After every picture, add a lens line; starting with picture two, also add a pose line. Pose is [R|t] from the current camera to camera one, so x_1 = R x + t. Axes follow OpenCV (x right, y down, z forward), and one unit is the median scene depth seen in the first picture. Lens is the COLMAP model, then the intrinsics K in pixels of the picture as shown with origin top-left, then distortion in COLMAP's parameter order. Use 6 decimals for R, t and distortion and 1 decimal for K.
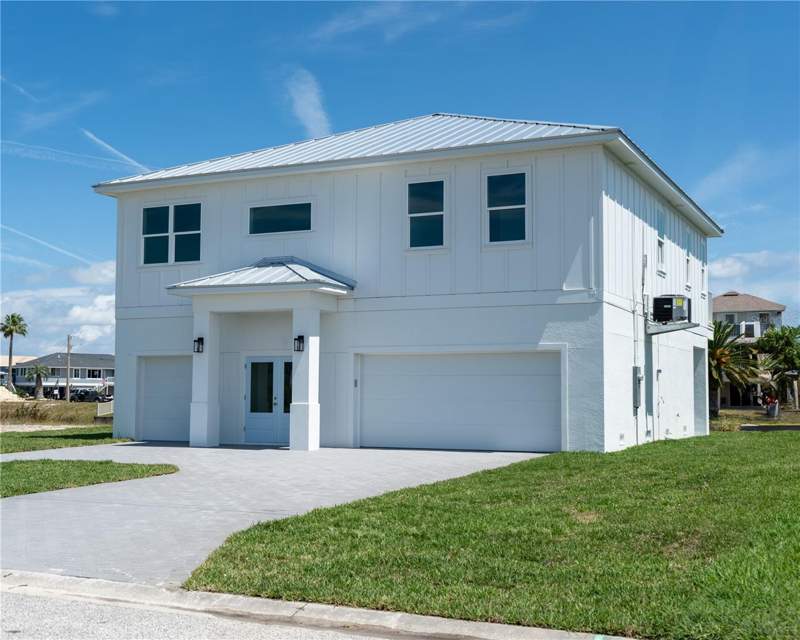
lens RADIAL K [[969.2, 0, 403.6], [0, 969.2, 314.0], [0, 0, 1]] dist [0.001466, 0.000000]
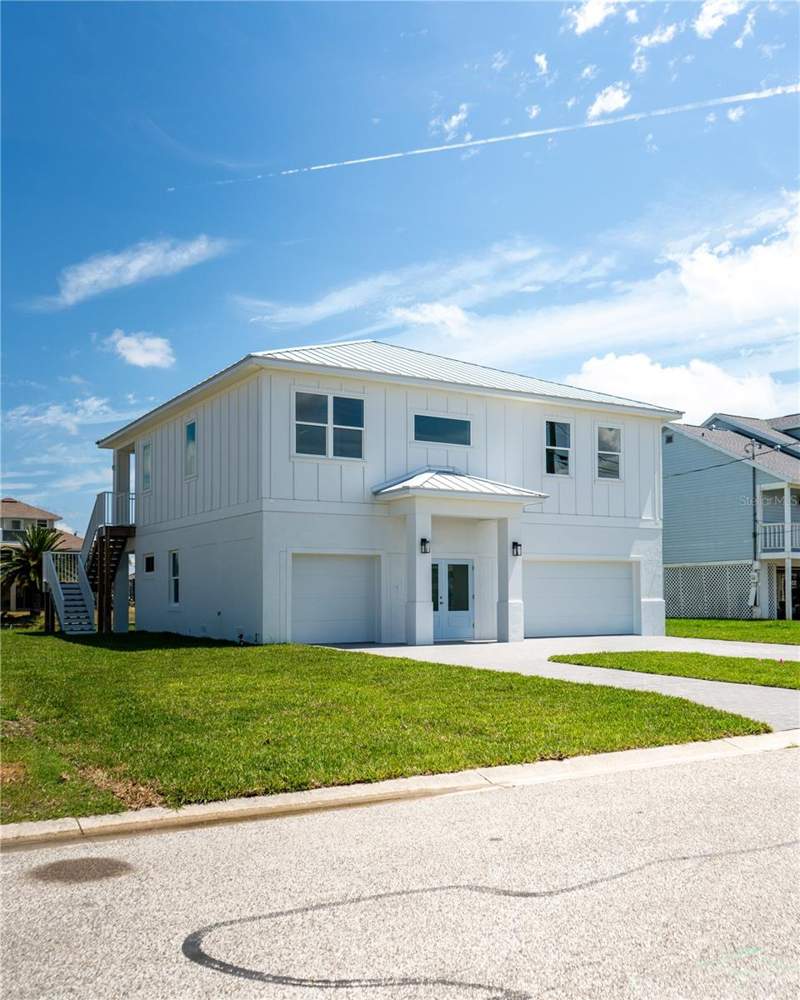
lens RADIAL K [[985.0, 0, 400.6], [0, 985.0, 510.1], [0, 0, 1]] dist [0.019522, 0.000000]
pose [[0.557423, 0.068395, 0.827407, -1.080060], [-0.058402, 0.997362, -0.043098, 0.040548], [-0.828172, -0.024298, 0.559947, 0.436599]]
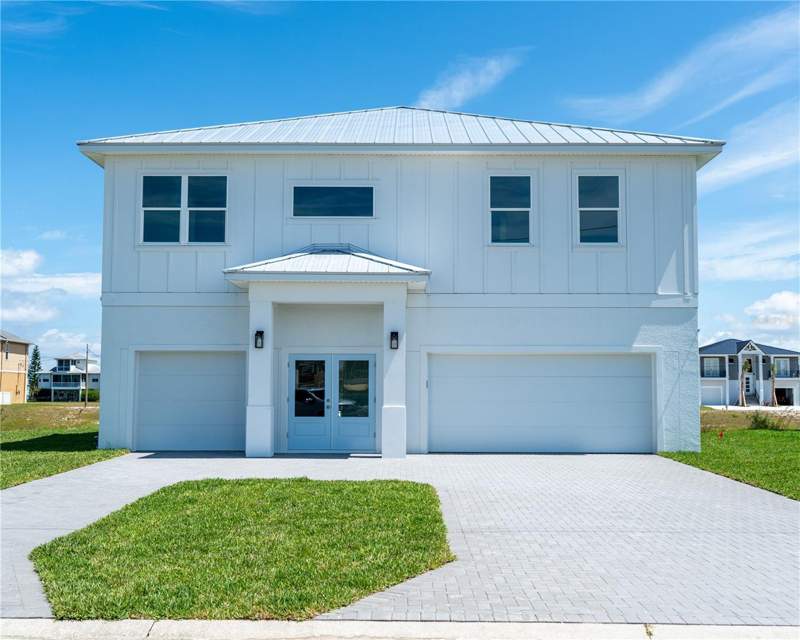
lens RADIAL K [[943.2, 0, 397.4], [0, 943.2, 320.4], [0, 0, 1]] dist [-0.012488, 0.000000]
pose [[0.915468, 0.032138, 0.401104, -0.432890], [-0.032063, 0.999462, -0.006902, 0.016796], [-0.401110, -0.006542, 0.916006, 0.176428]]
